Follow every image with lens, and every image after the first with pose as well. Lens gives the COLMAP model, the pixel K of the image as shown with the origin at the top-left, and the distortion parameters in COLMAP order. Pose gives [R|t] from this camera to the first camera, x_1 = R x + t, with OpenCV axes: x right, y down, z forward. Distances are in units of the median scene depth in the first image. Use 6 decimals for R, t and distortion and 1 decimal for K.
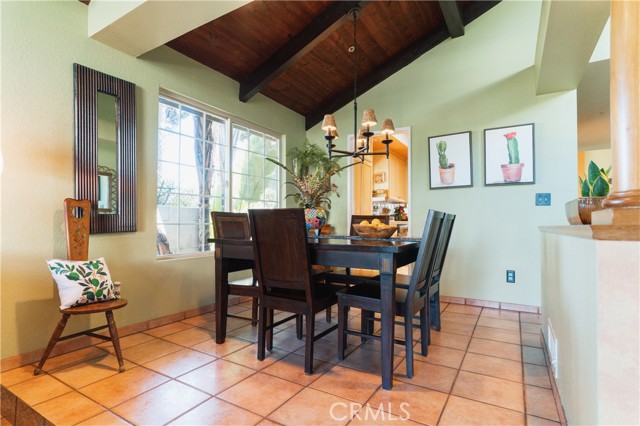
lens RADIAL K [[328.5, 0, 317.0], [0, 328.5, 212.4], [0, 0, 1]] dist [-0.000693, 0.000560]
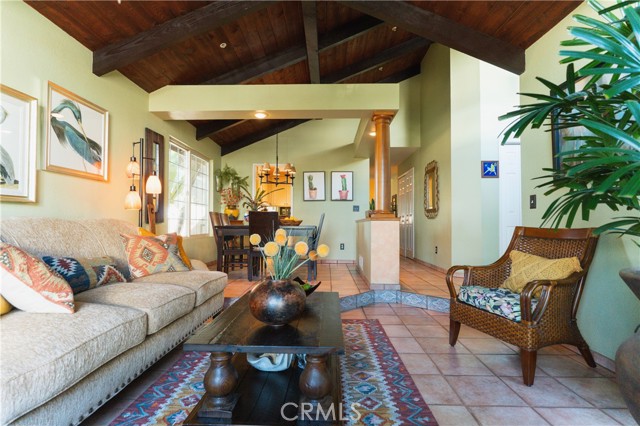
lens RADIAL K [[328.5, 0, 320.8], [0, 328.5, 214.3], [0, 0, 1]] dist [-0.000693, 0.000560]
pose [[0.869635, 0.015735, 0.493445, -0.491770], [-0.015481, 0.999870, -0.004600, 0.008942], [-0.493453, -0.003639, 0.869765, -0.646220]]
